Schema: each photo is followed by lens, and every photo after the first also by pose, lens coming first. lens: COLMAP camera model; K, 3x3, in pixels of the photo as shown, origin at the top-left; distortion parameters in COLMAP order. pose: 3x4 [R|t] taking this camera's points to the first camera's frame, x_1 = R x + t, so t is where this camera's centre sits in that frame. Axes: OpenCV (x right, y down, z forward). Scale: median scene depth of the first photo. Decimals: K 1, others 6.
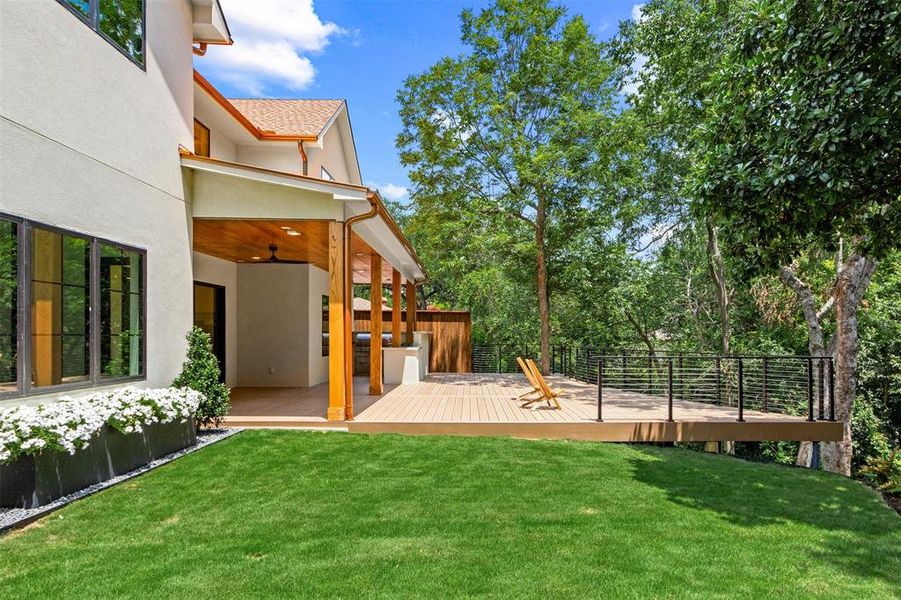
lens RADIAL K [[508.6, 0, 448.6], [0, 508.6, 307.5], [0, 0, 1]] dist [-0.002234, -0.001177]
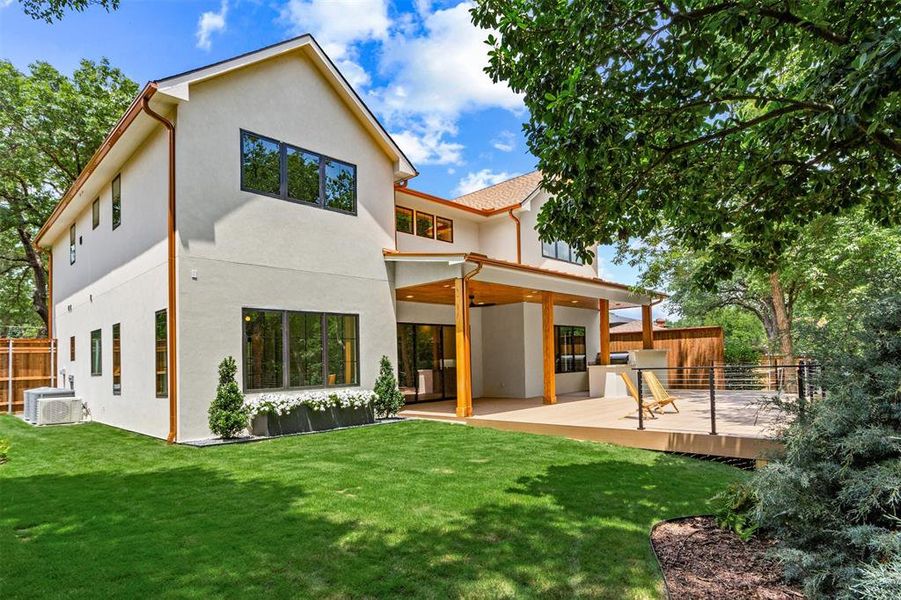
lens RADIAL K [[476.7, 0, 448.7], [0, 476.7, 310.3], [0, 0, 1]] dist [-0.004096, -0.000047]
pose [[0.712057, -0.105556, -0.694142, 0.786268], [0.073177, 0.994407, -0.076151, 0.025111], [0.698298, 0.003428, 0.715799, 0.007807]]
